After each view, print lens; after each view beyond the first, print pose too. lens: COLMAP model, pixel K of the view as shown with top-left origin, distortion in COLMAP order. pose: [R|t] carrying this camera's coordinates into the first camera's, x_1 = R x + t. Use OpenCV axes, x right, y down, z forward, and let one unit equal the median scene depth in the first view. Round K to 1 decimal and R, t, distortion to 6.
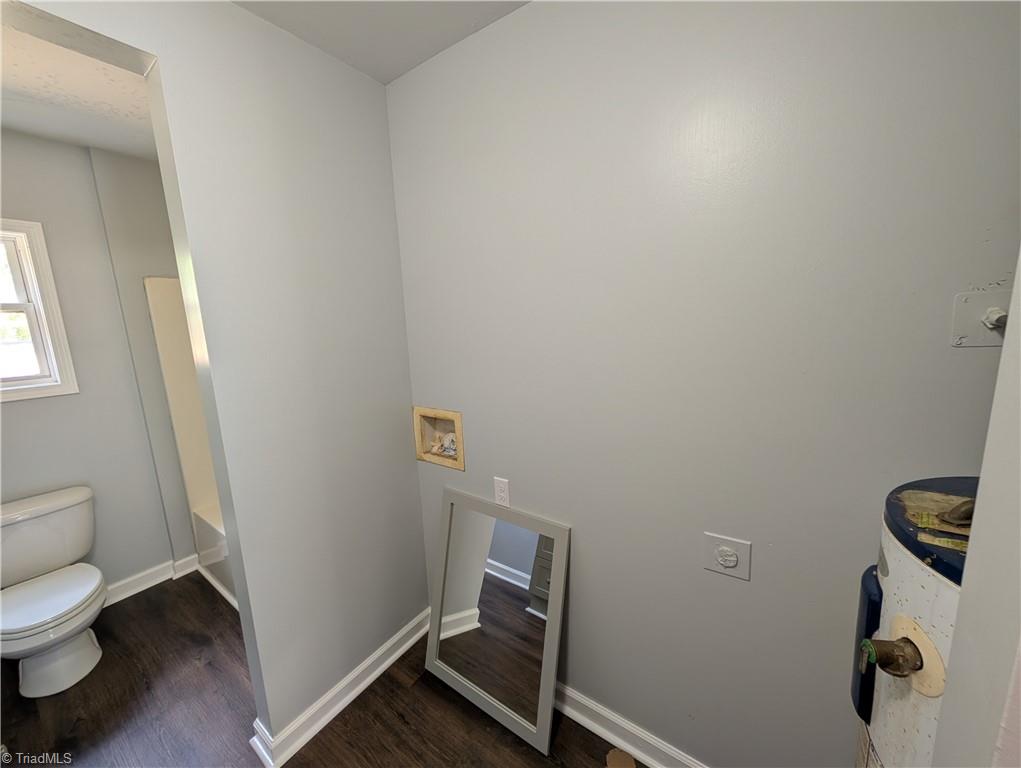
lens RADIAL K [[392.4, 0, 510.5], [0, 392.4, 384.0], [0, 0, 1]] dist [0.011766, -0.000105]
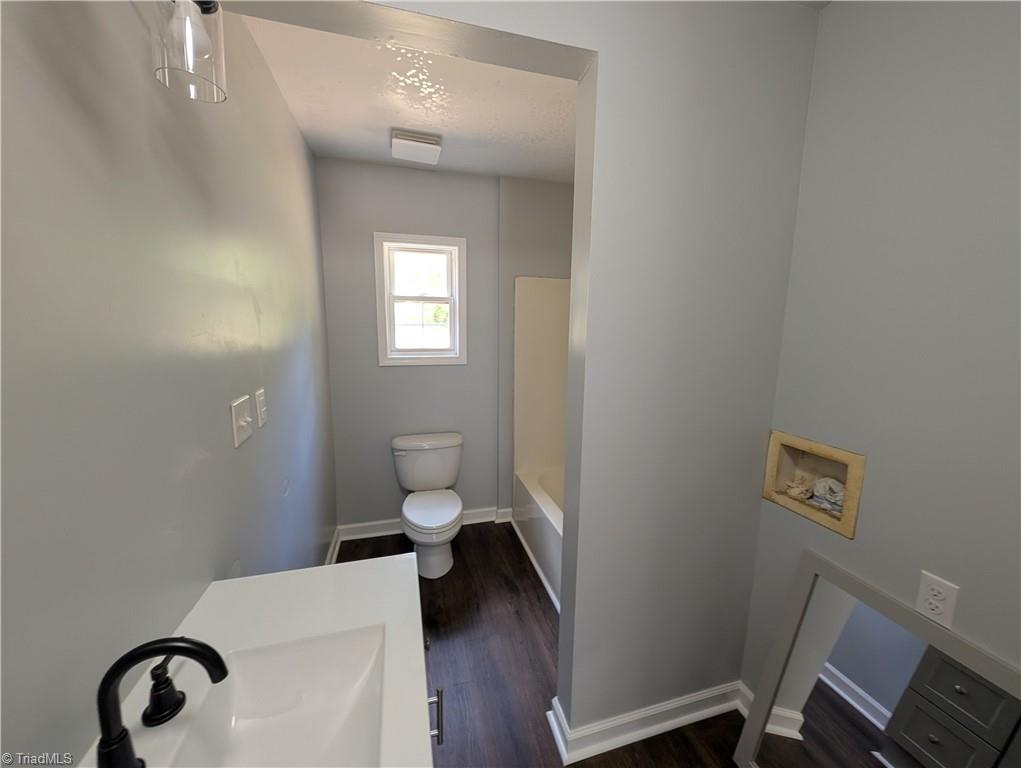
lens RADIAL K [[393.5, 0, 513.5], [0, 393.5, 383.2], [0, 0, 1]] dist [0.027654, 0.000146]
pose [[0.785858, 0.142391, -0.601791, -0.176699], [-0.144880, 0.988440, 0.044682, 0.002657], [0.601196, 0.052074, 0.797403, 0.048473]]
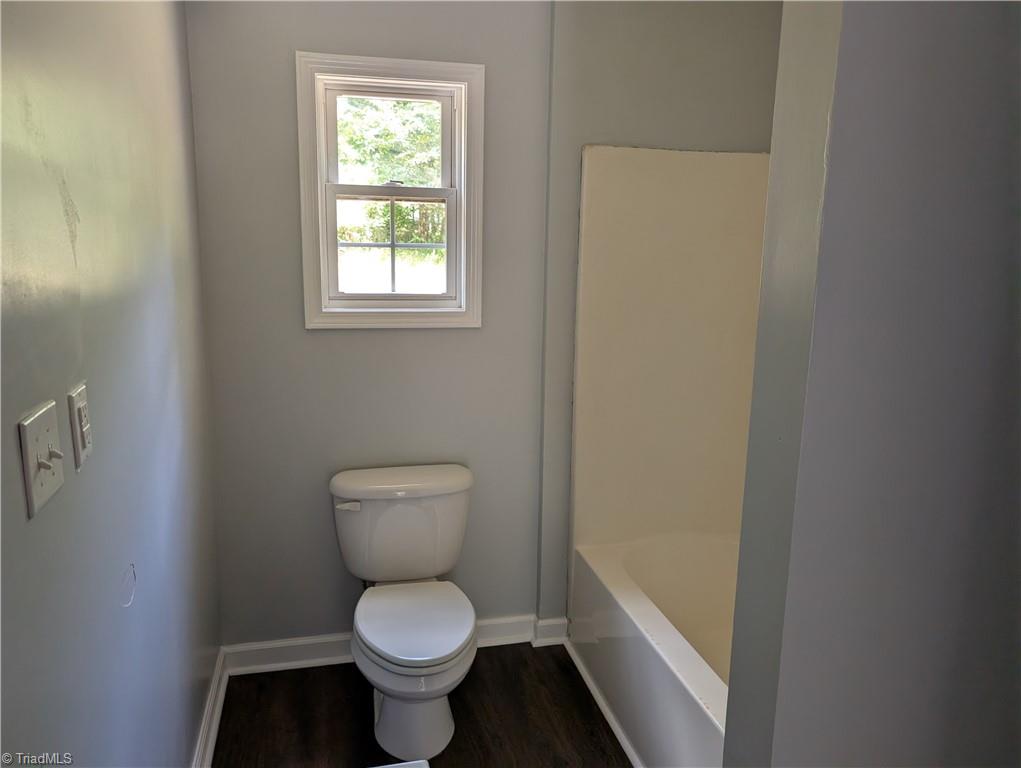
lens RADIAL K [[747.0, 0, 508.0], [0, 747.0, 382.5], [0, 0, 1]] dist [0.044303, -0.043896]
pose [[0.762786, 0.171317, -0.623545, -0.305542], [-0.153865, 0.984658, 0.082308, 0.003410], [0.628079, 0.033158, 0.777443, 0.084939]]
